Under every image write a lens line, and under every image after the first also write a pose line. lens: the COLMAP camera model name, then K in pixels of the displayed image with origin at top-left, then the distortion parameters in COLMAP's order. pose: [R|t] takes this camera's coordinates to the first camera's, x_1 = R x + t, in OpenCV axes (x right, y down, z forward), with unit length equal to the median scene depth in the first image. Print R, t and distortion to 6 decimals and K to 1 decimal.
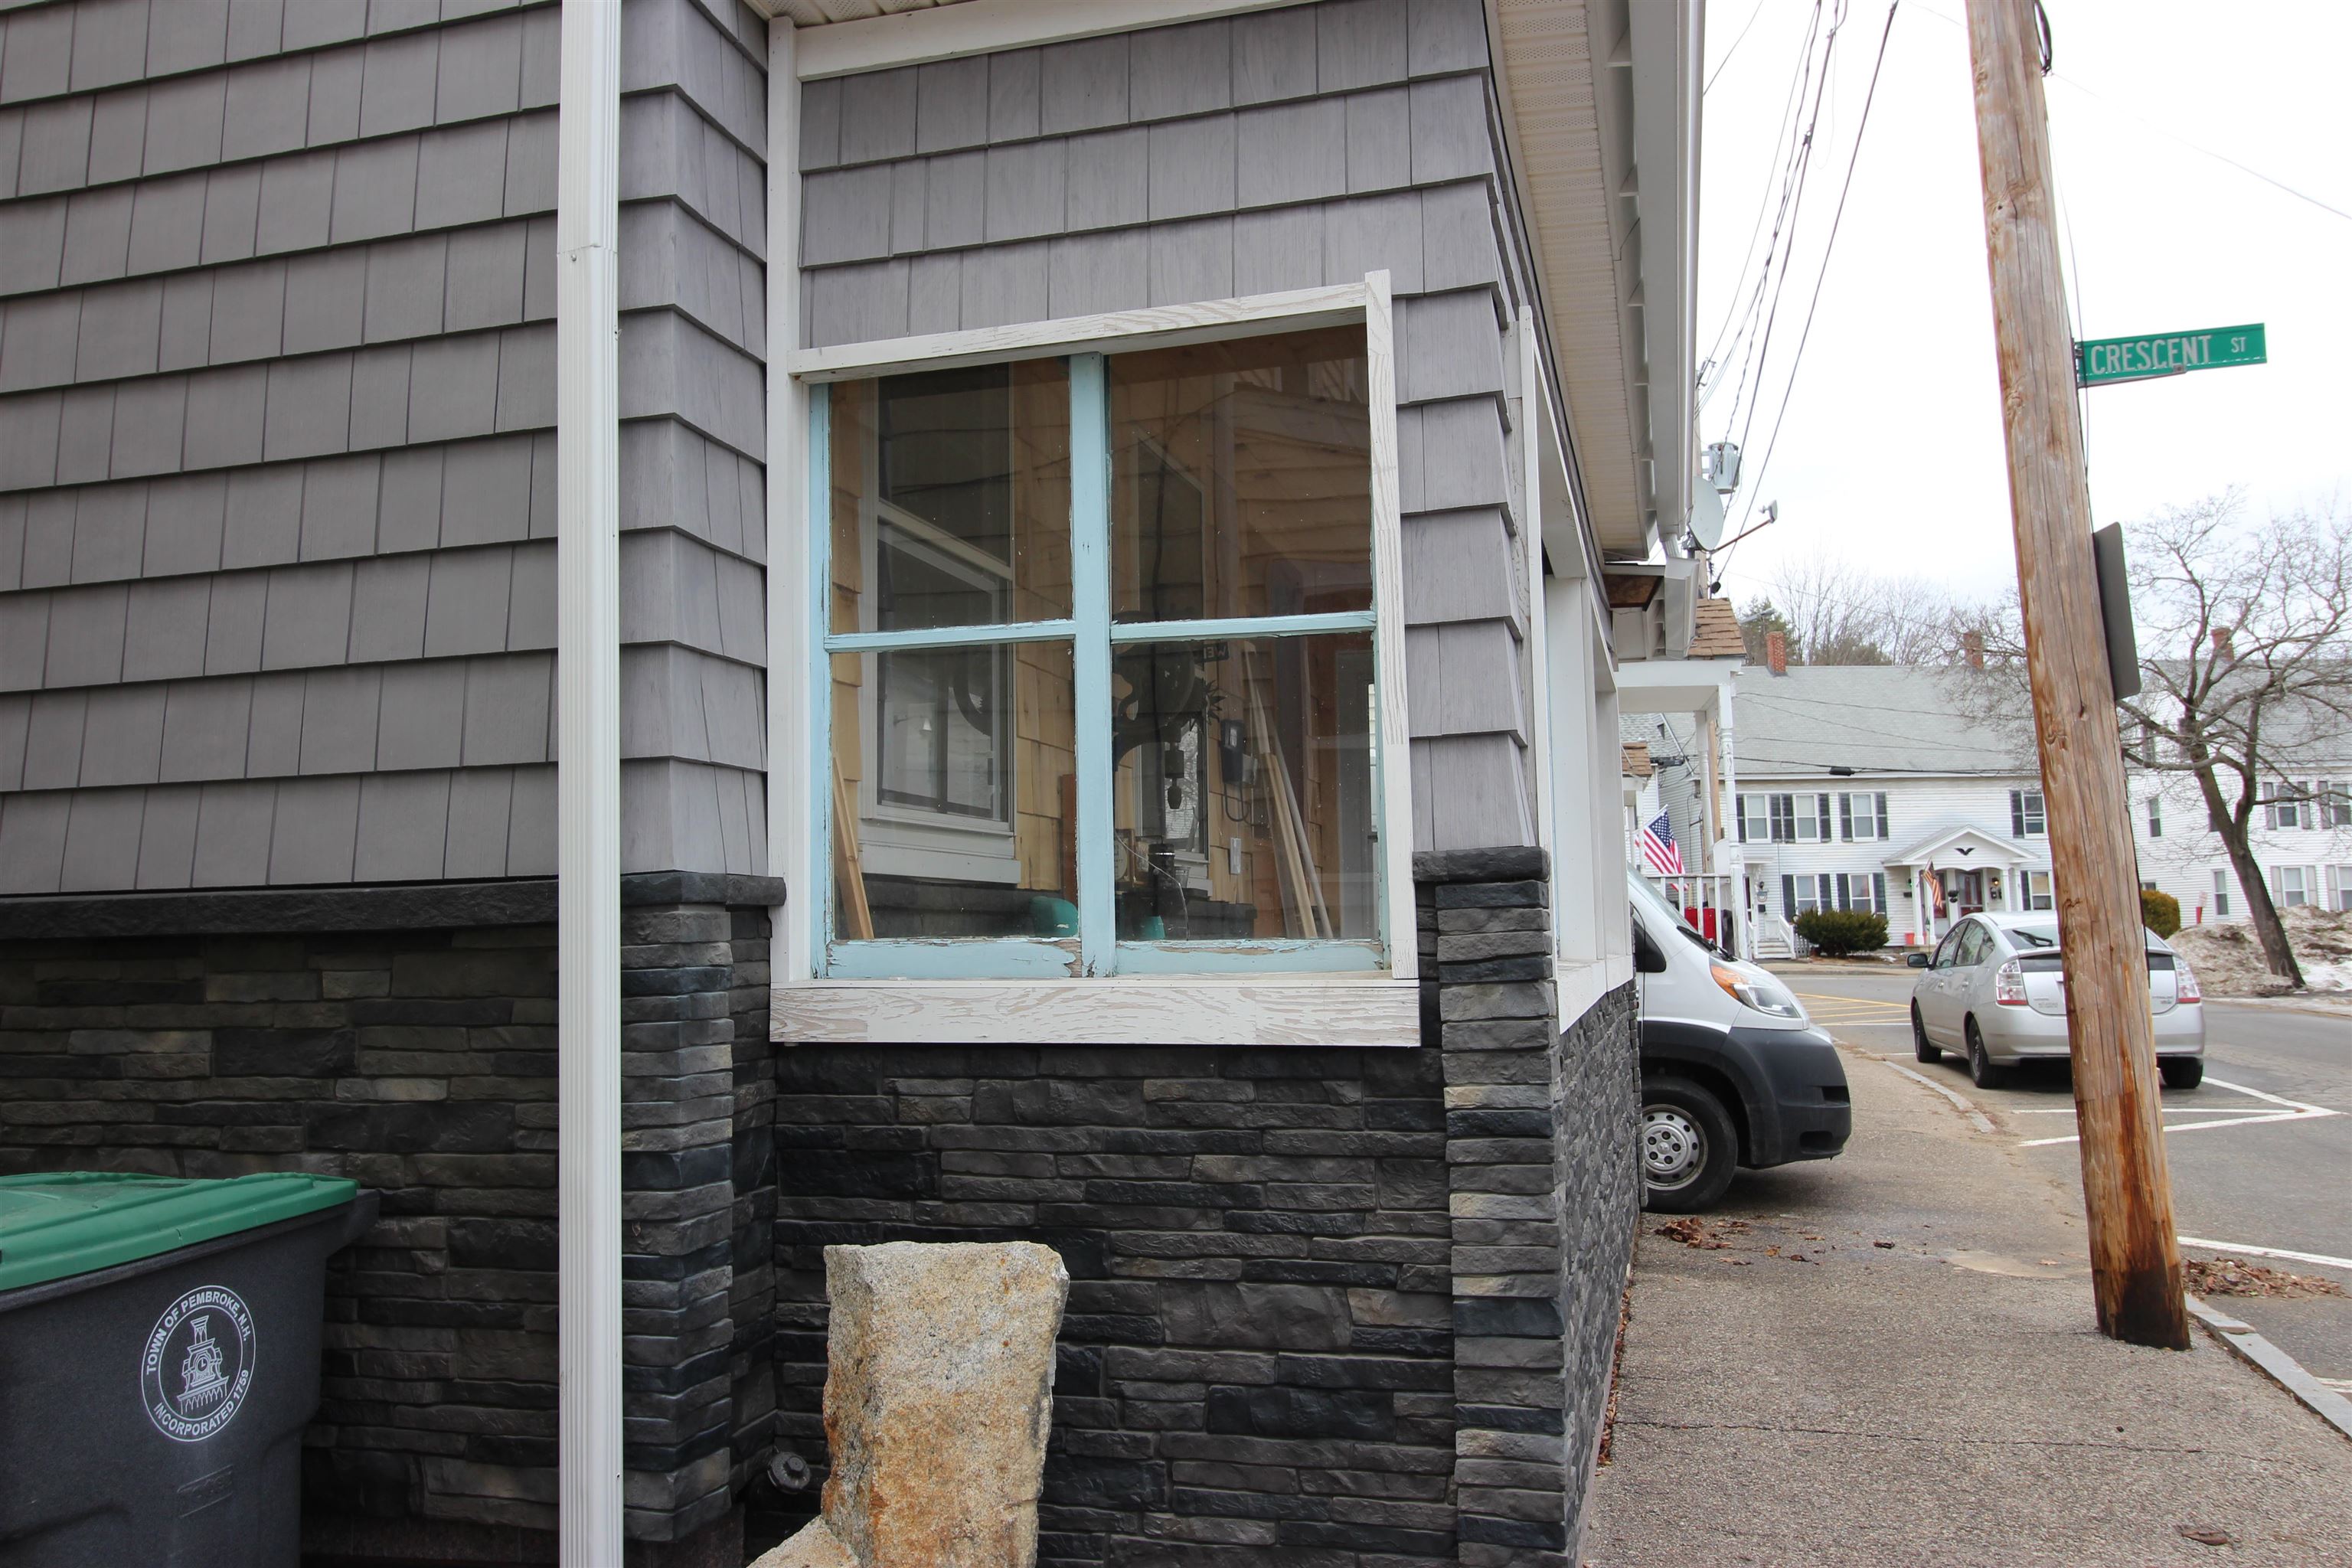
lens RADIAL K [[1818.6, 0, 1181.2], [0, 1818.6, 763.3], [0, 0, 1]] dist [0.021055, -0.016384]
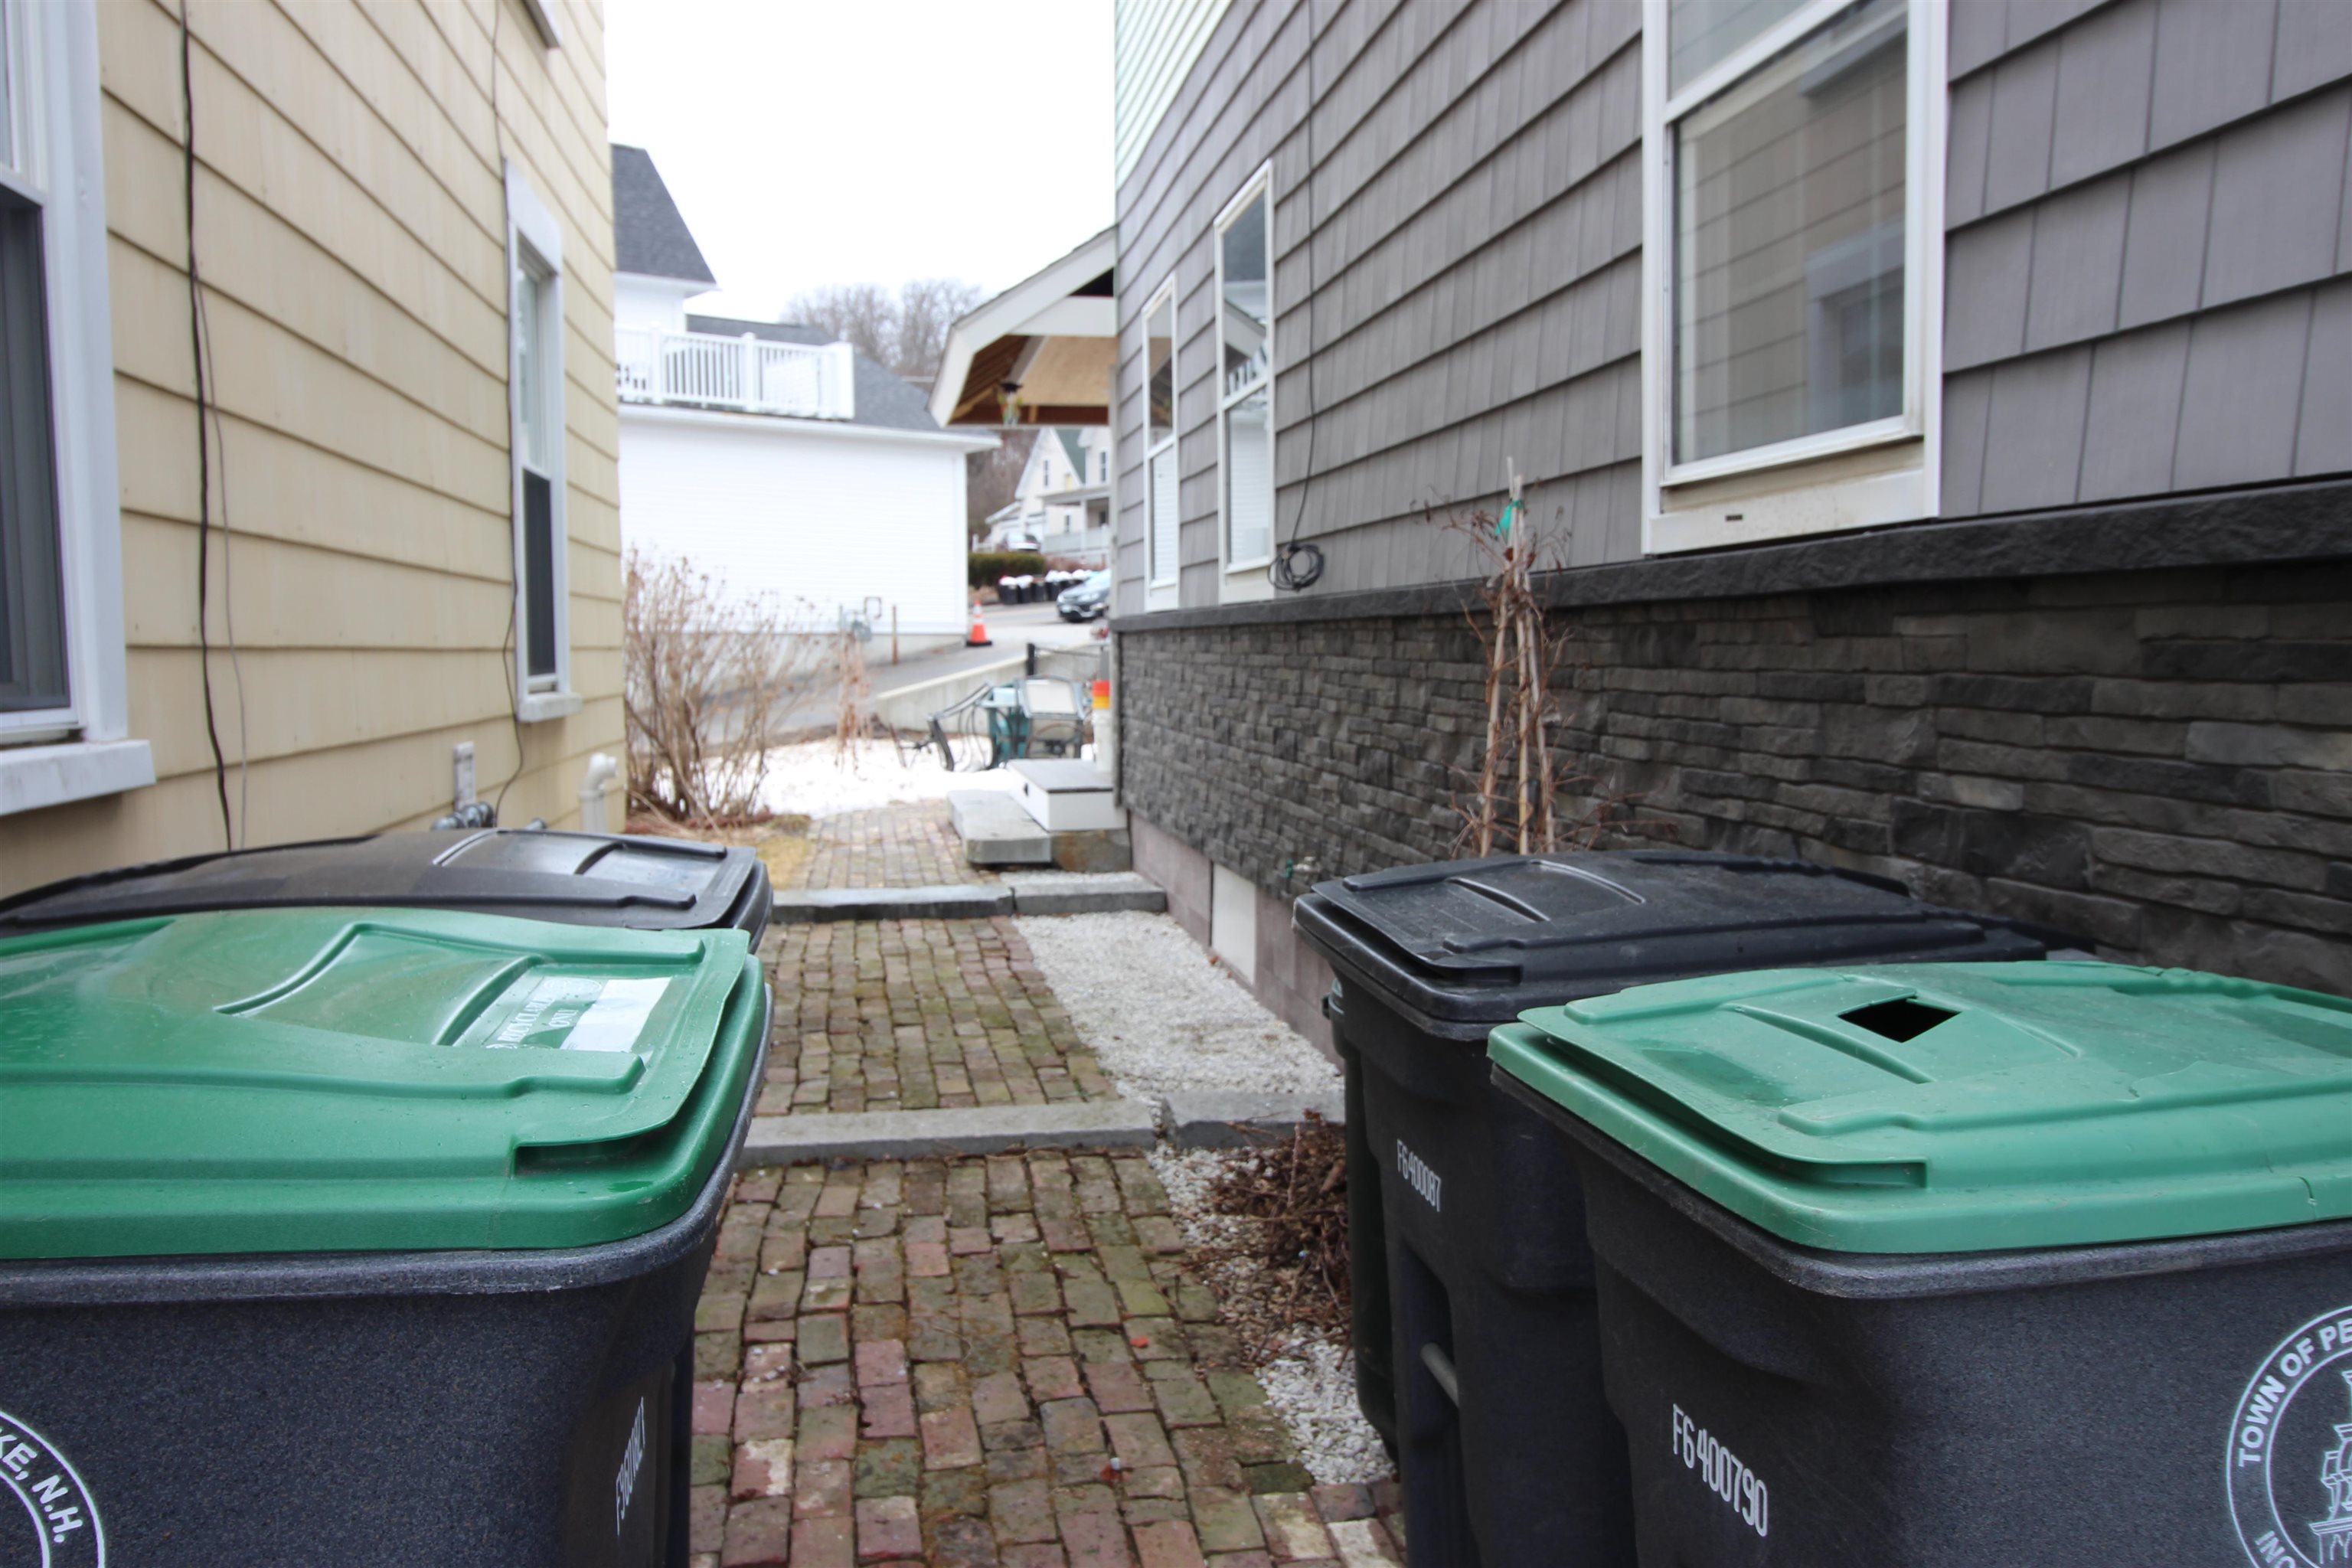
lens RADIAL K [[1818.6, 0, 1181.2], [0, 1818.6, 763.3], [0, 0, 1]] dist [0.021055, -0.016384]
pose [[0.438417, 0.074169, -0.895706, -0.215027], [0.082423, 0.989072, 0.122243, 0.059451], [0.894984, -0.127420, 0.427513, 0.448854]]
